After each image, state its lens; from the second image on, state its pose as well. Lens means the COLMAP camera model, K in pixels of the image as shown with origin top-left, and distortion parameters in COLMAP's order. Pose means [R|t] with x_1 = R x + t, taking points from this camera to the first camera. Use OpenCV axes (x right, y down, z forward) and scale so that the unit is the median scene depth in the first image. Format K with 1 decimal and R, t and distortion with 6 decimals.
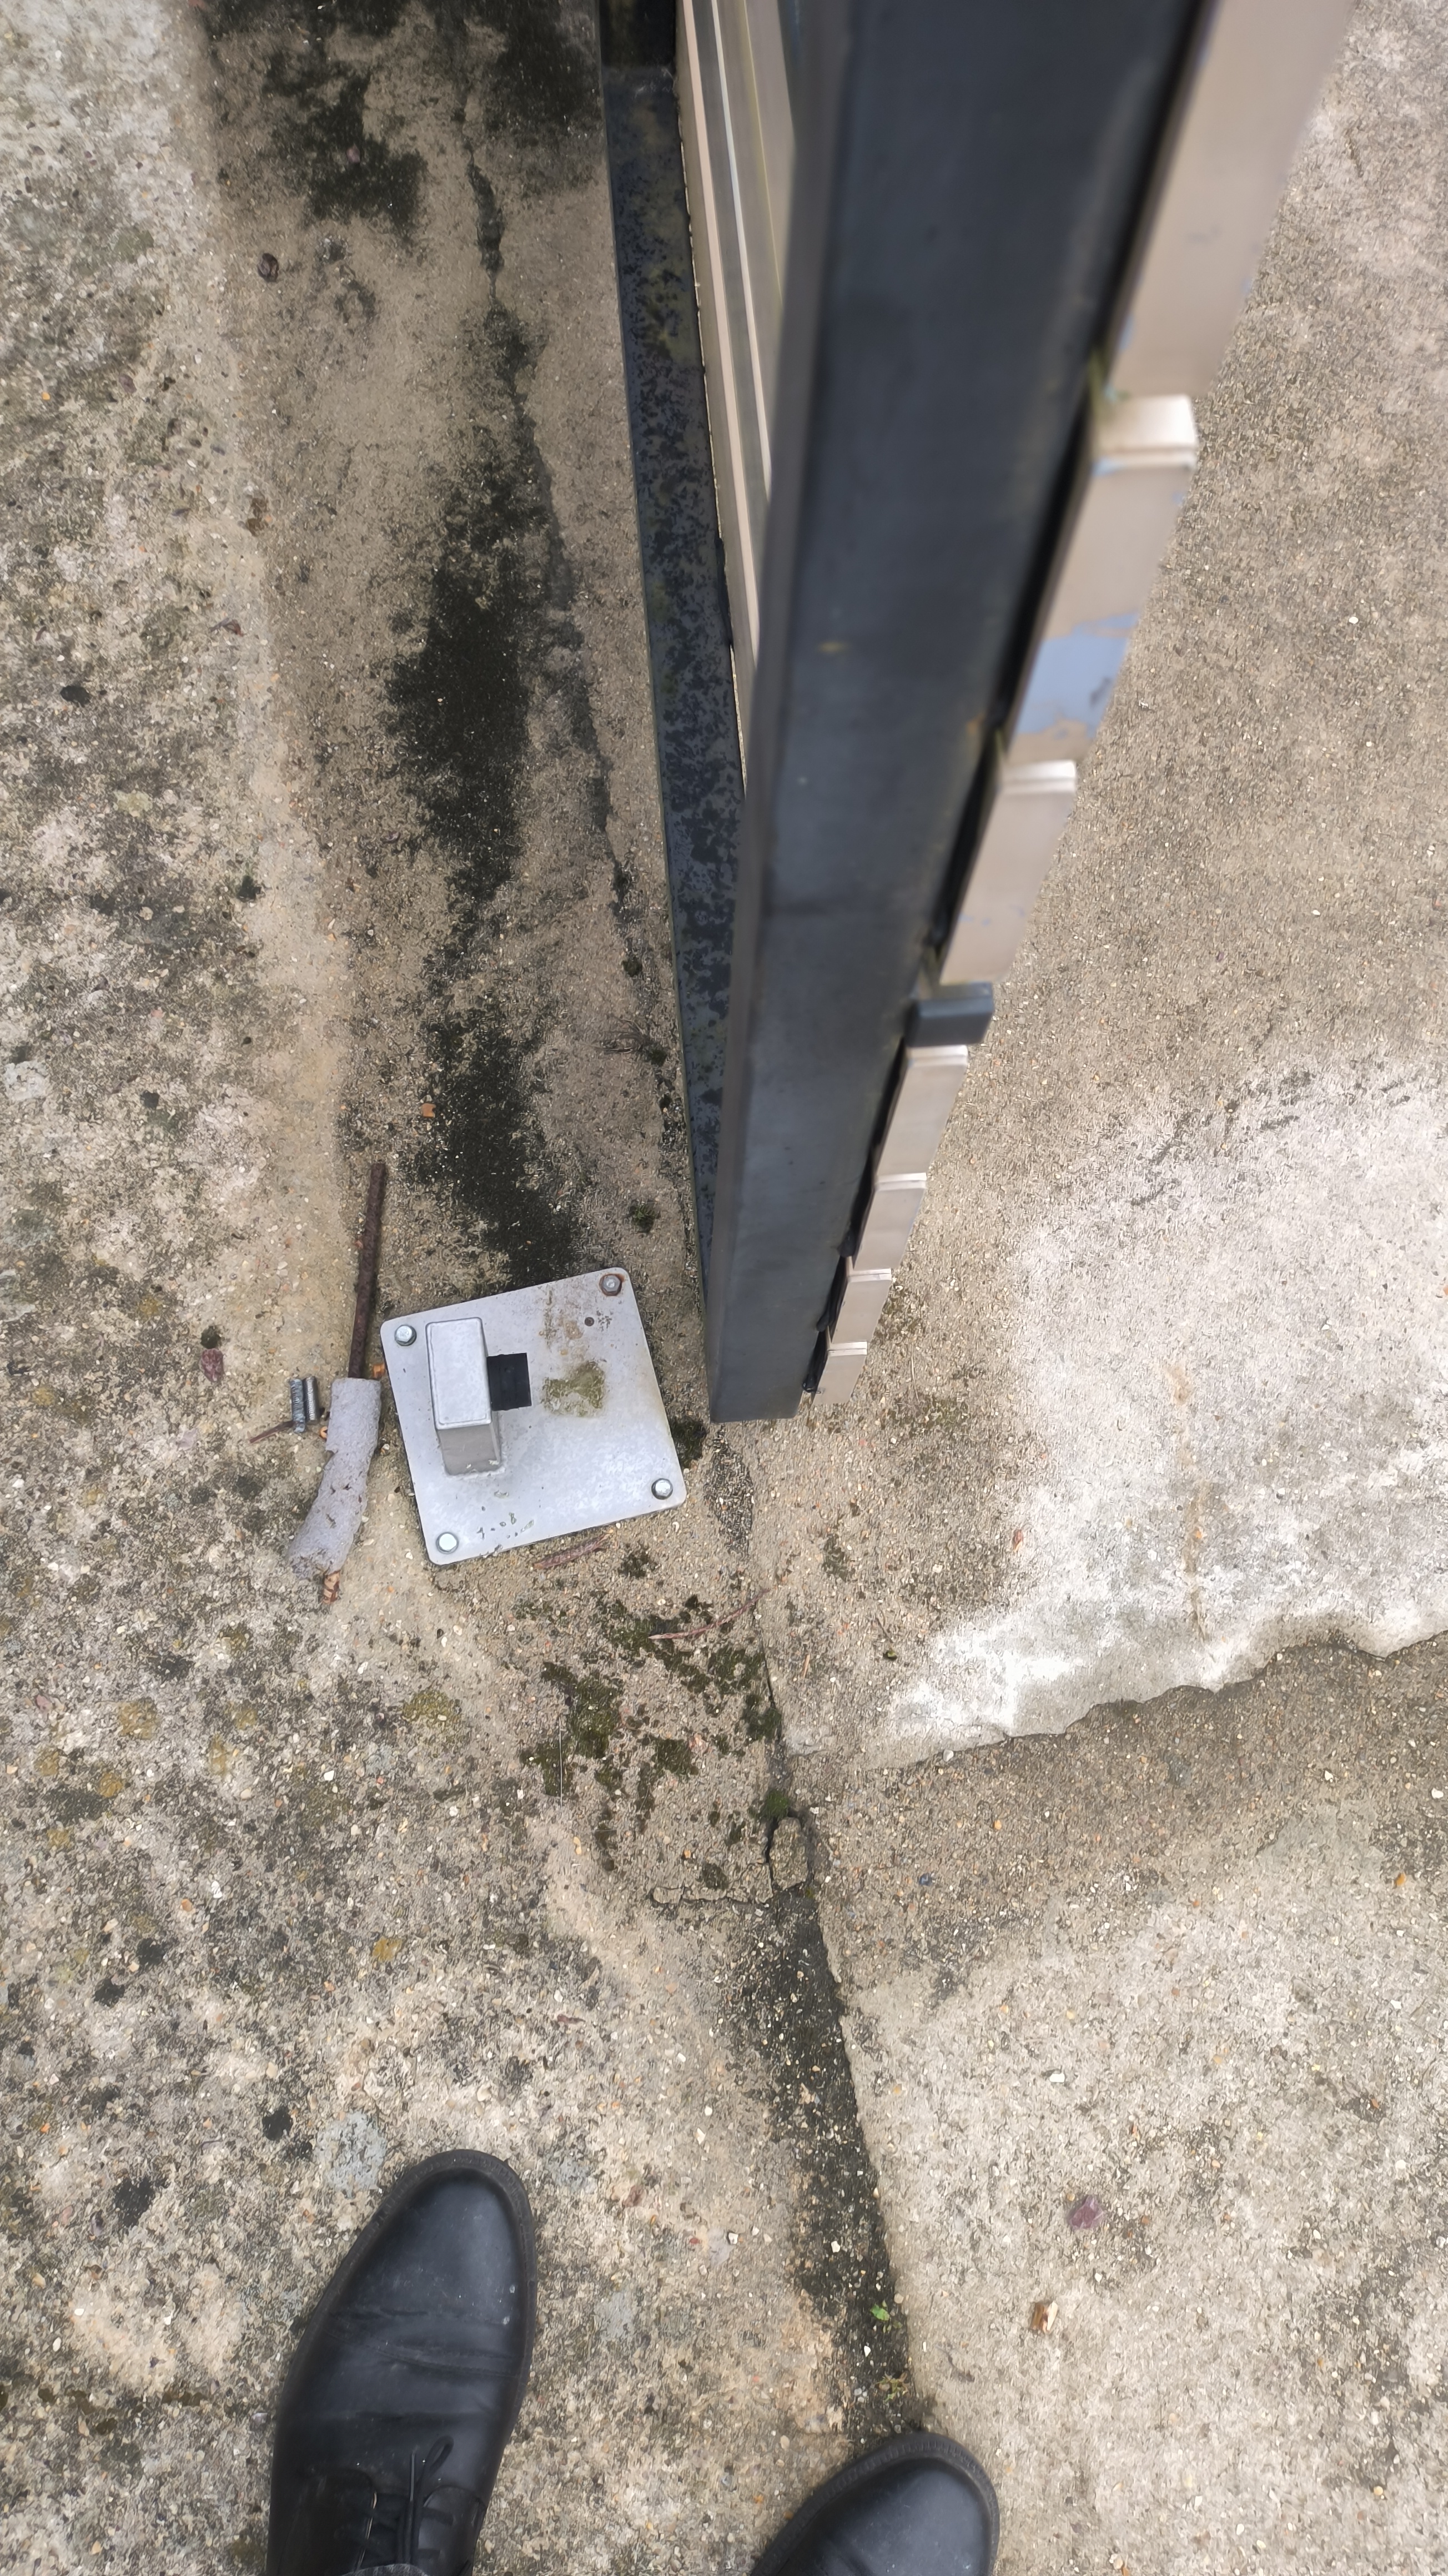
lens RADIAL K [[1886.3, 0, 732.5], [0, 1886.3, 1294.9], [0, 0, 1]] dist [0.051246, -0.040758]
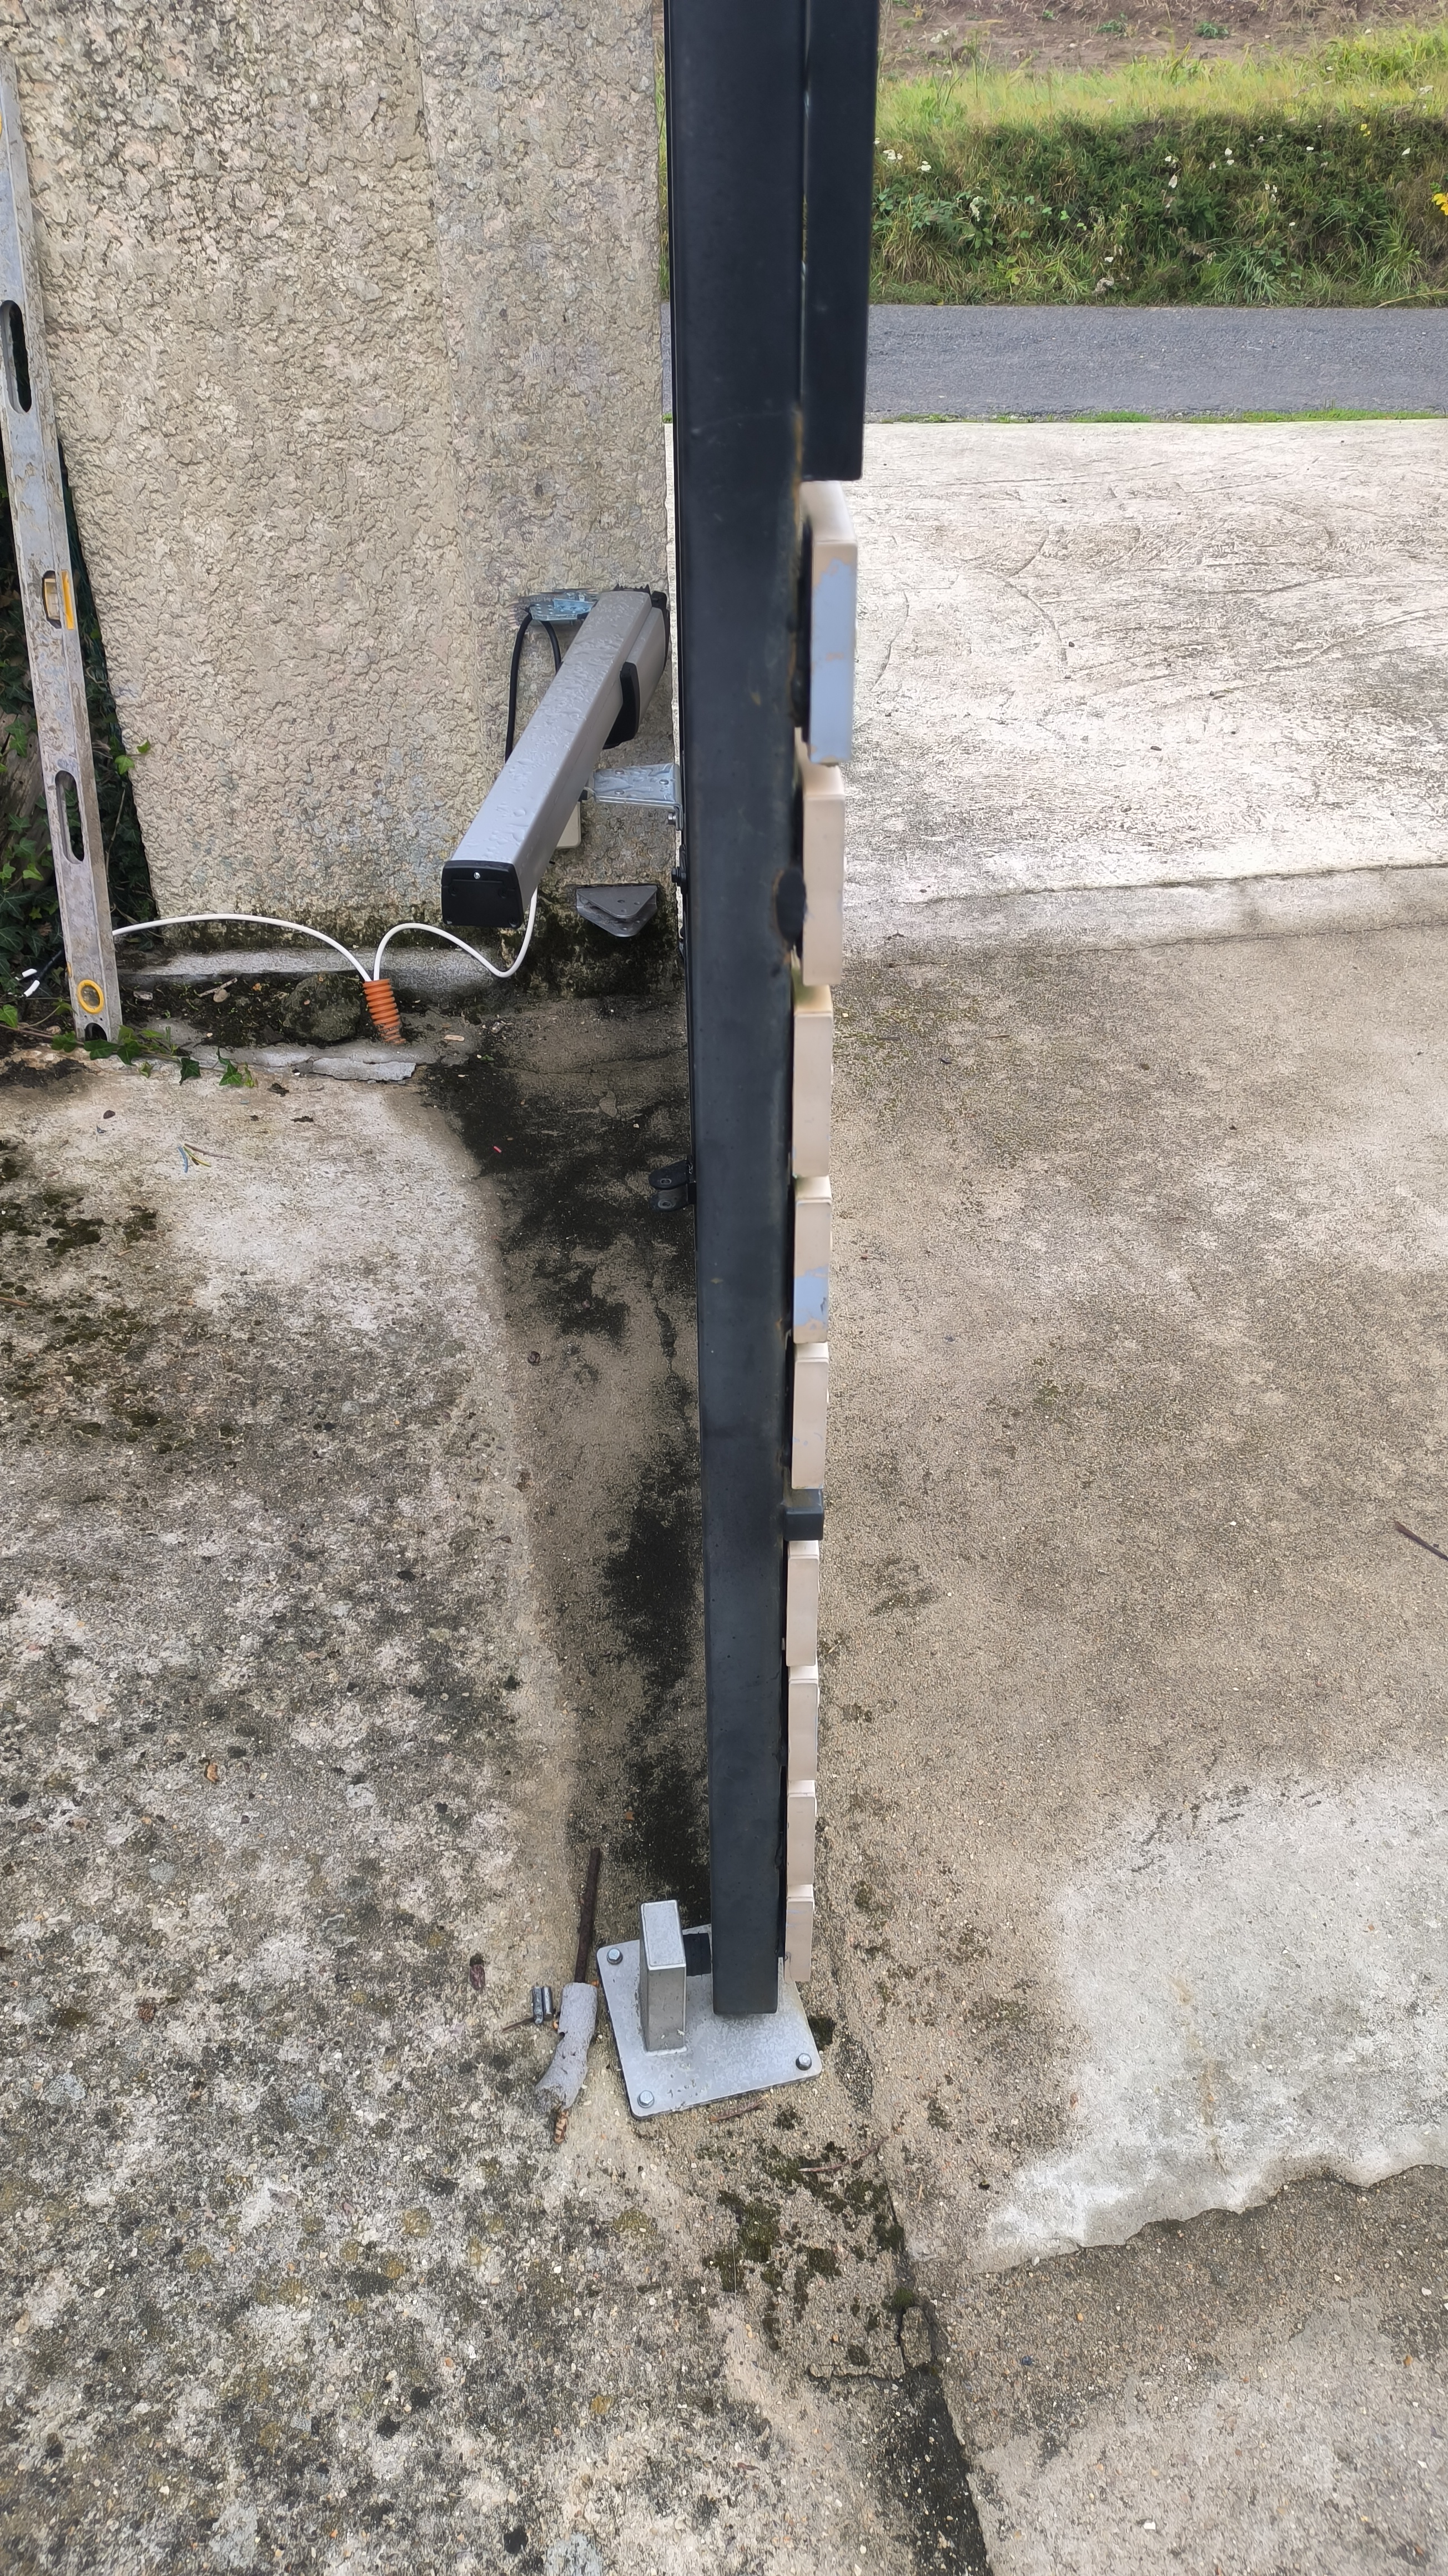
lens RADIAL K [[1886.3, 0, 728.2], [0, 1886.3, 1293.3], [0, 0, 1]] dist [0.051246, -0.040758]
pose [[0.999253, -0.028379, -0.026221, -0.039532], [0.007874, 0.813959, -0.580869, 0.436078], [0.037827, 0.580228, 0.813575, -0.417257]]
